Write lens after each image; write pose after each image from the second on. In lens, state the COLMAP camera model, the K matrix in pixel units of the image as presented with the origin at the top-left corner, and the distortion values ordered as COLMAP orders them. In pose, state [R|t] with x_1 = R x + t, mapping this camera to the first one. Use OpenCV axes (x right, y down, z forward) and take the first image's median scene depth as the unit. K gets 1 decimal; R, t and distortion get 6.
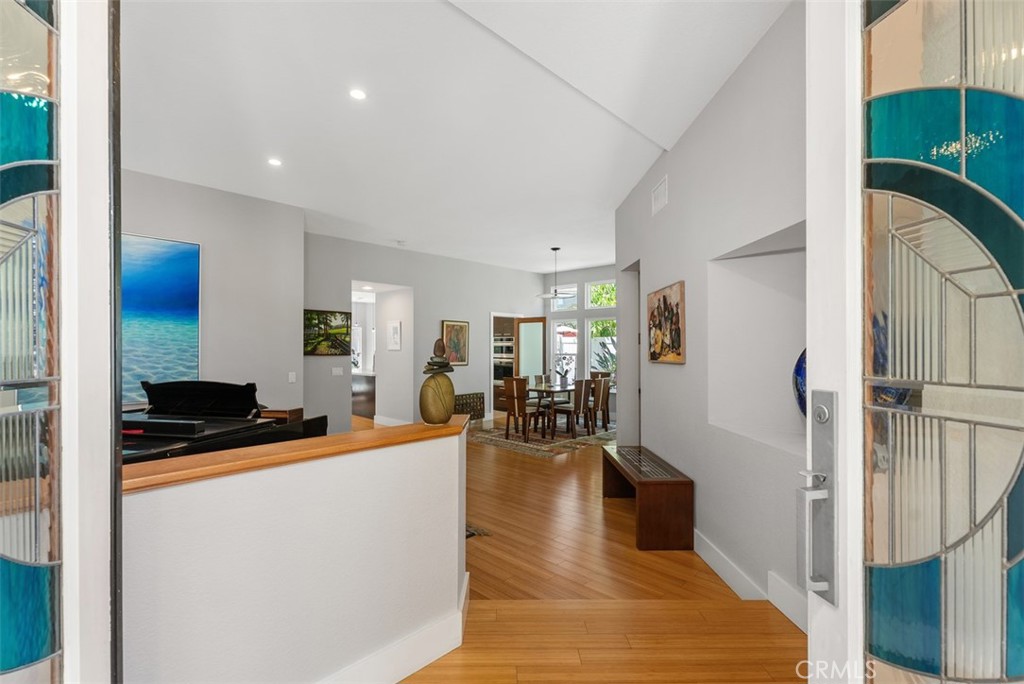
lens RADIAL K [[457.6, 0, 515.6], [0, 457.6, 345.9], [0, 0, 1]] dist [0.004729, -0.001736]
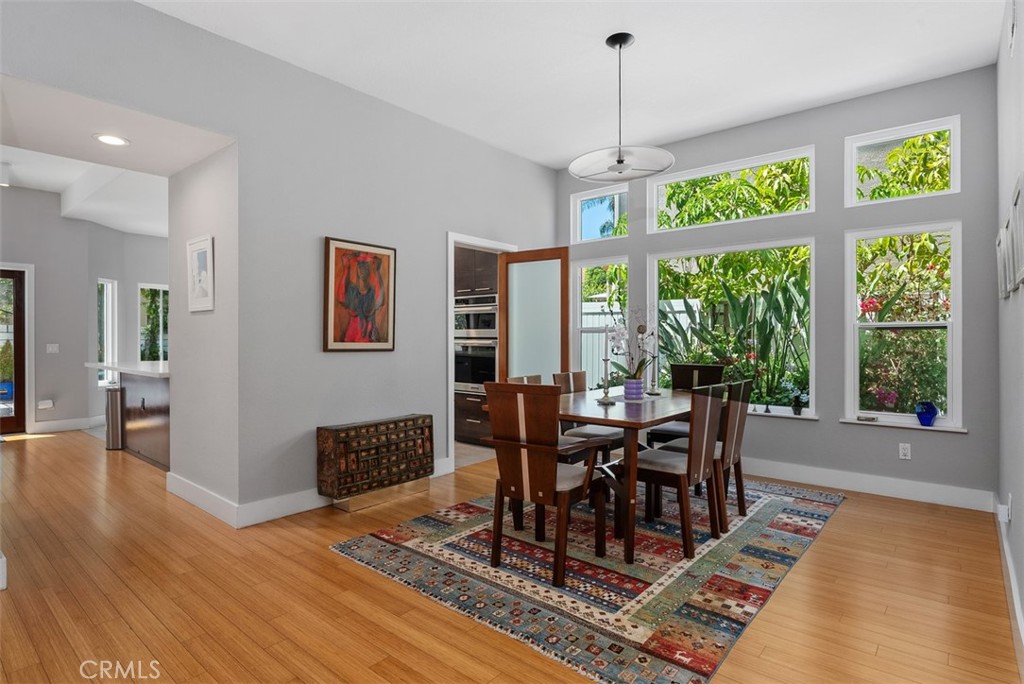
lens RADIAL K [[546.0, 0, 511.6], [0, 546.0, 342.5], [0, 0, 1]] dist [-0.008345, 0.004898]
pose [[0.998464, -0.002432, 0.055360, -0.019658], [0.001729, 0.999917, 0.012742, 0.024239], [-0.055386, -0.012626, 0.998385, 0.413394]]
